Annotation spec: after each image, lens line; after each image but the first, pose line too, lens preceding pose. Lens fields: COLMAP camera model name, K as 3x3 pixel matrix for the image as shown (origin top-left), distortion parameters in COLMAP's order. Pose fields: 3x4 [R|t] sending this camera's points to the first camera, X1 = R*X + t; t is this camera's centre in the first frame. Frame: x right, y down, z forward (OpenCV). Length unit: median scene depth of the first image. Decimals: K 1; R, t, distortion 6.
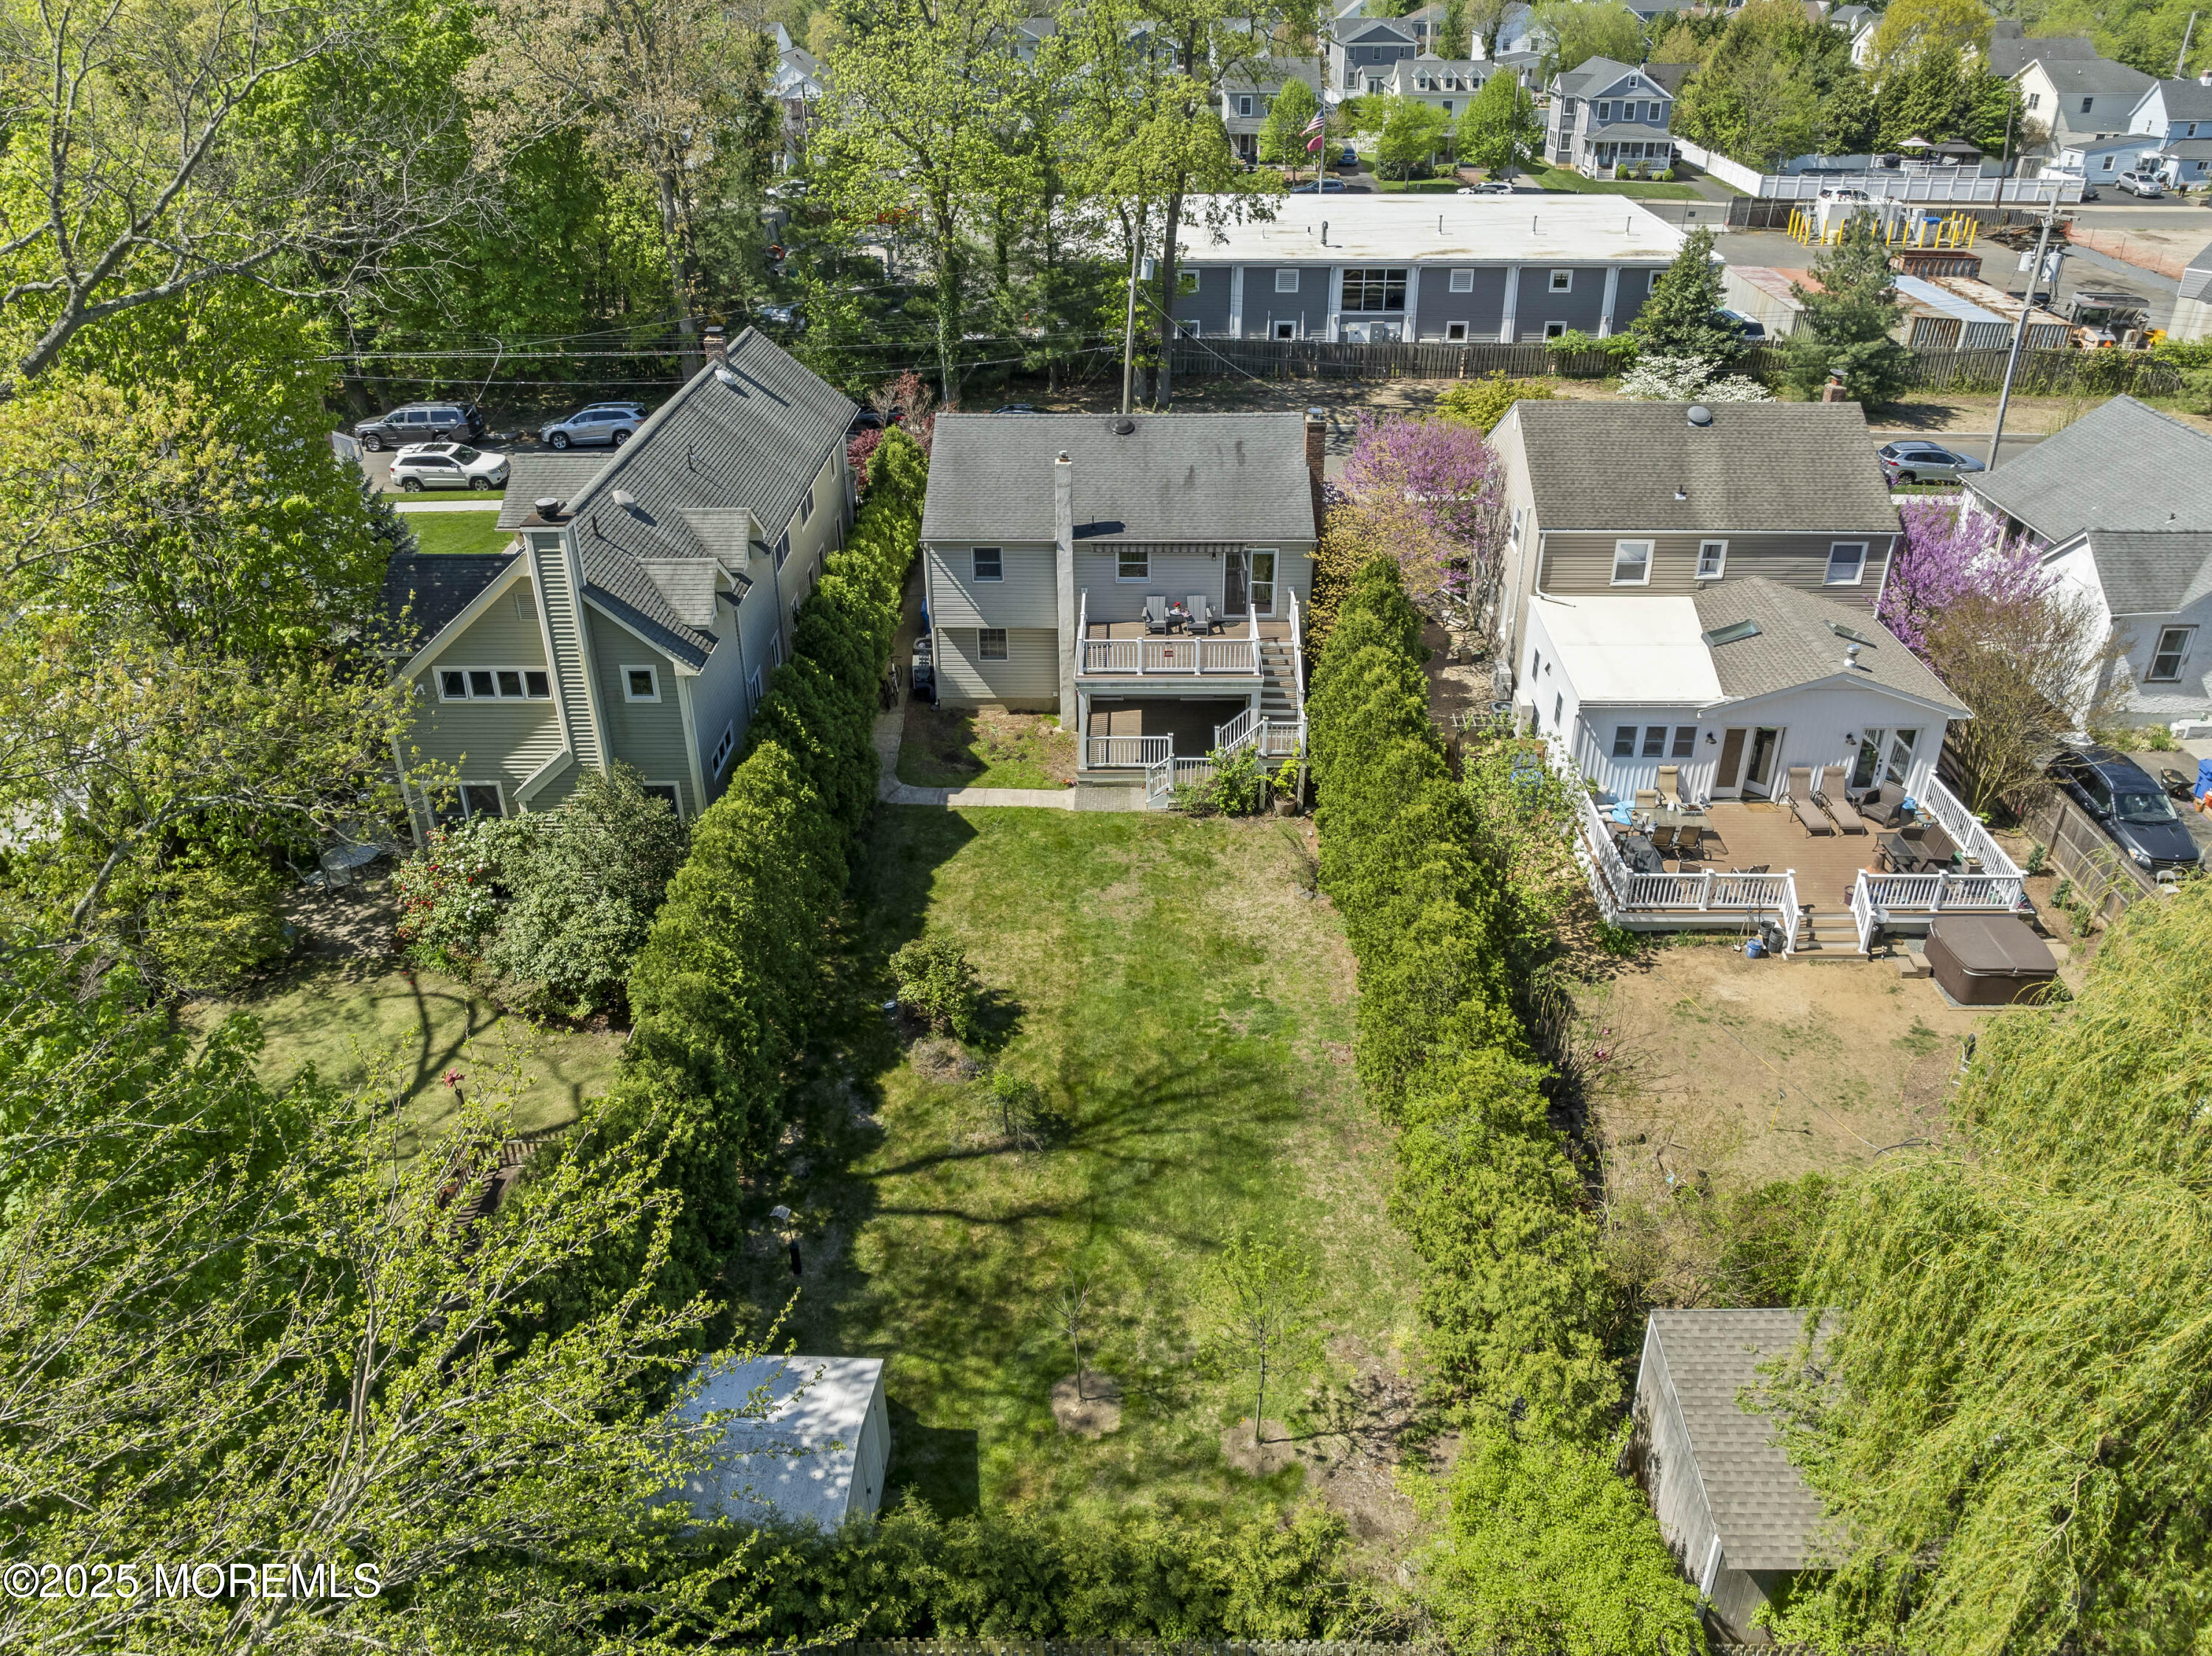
lens RADIAL K [[1639.6, 0, 1110.1], [0, 1639.6, 812.9], [0, 0, 1]] dist [-0.042665, -0.005901]
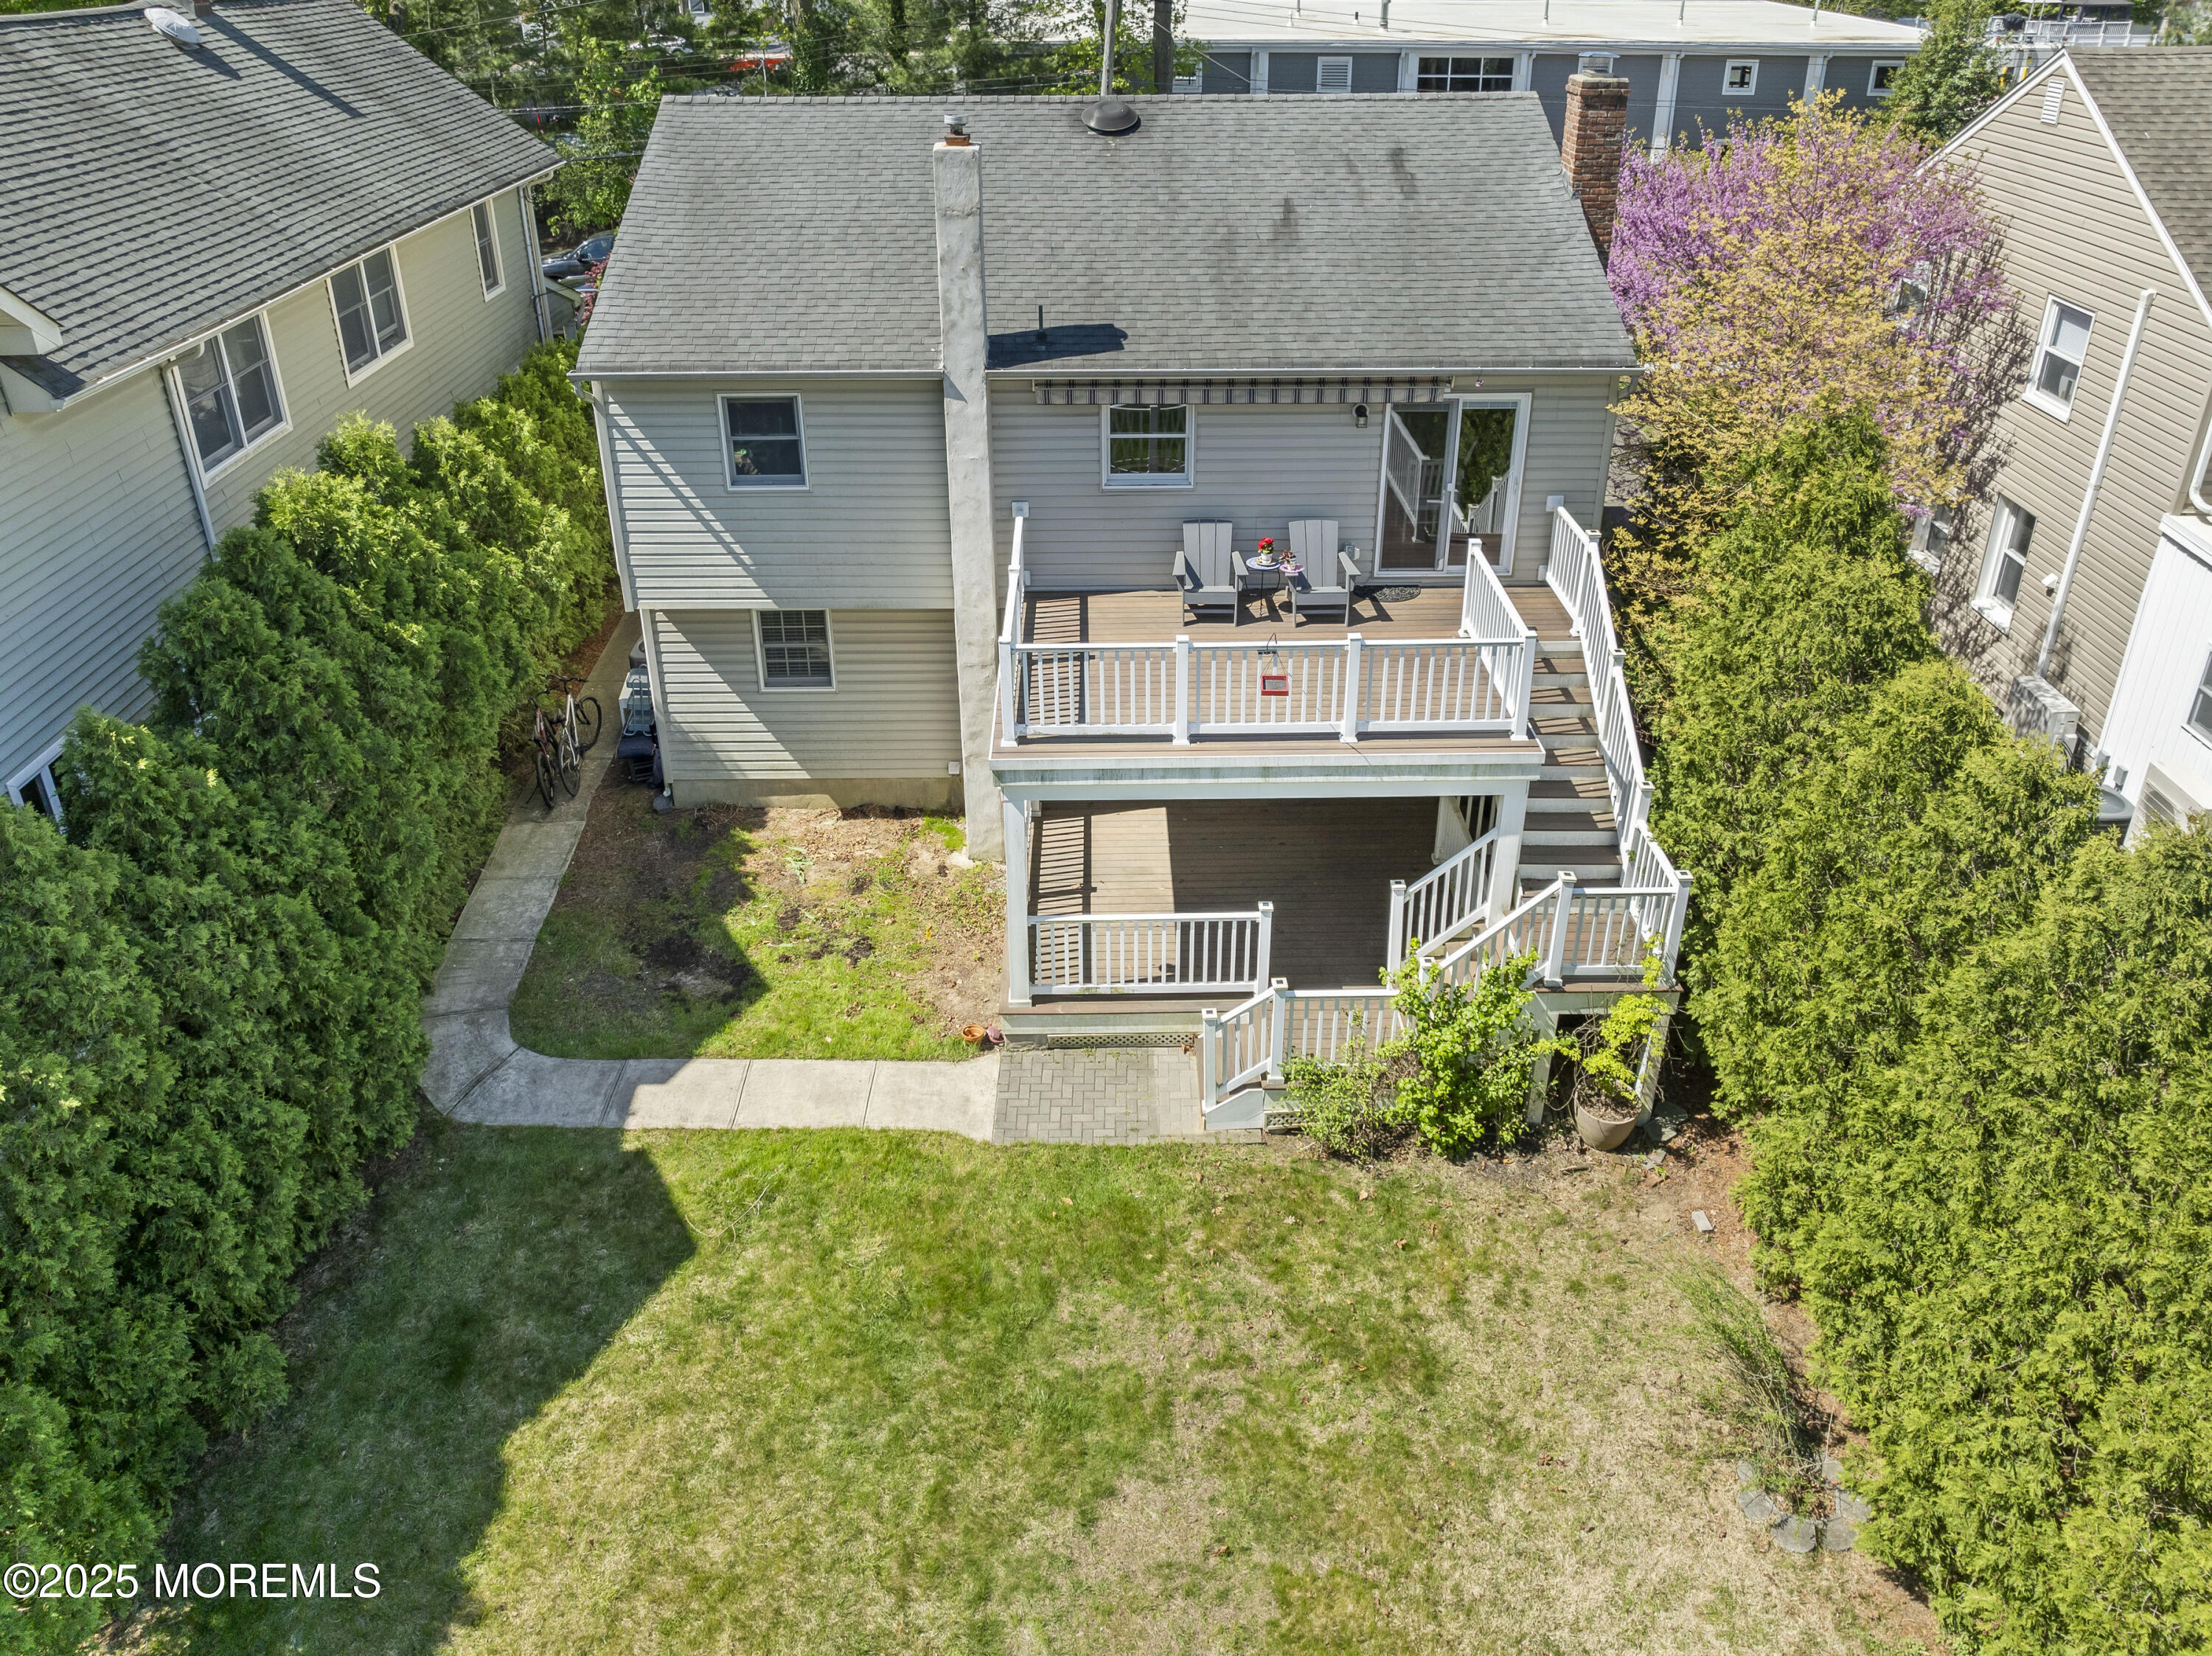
lens RADIAL K [[1639.6, 0, 1114.4], [0, 1639.6, 770.1], [0, 0, 1]] dist [-0.042665, -0.005901]
pose [[0.999583, -0.012055, 0.026244, -0.004601], [0.012215, 0.999908, -0.005946, -0.073748], [-0.026170, 0.006264, 0.999638, 0.629372]]
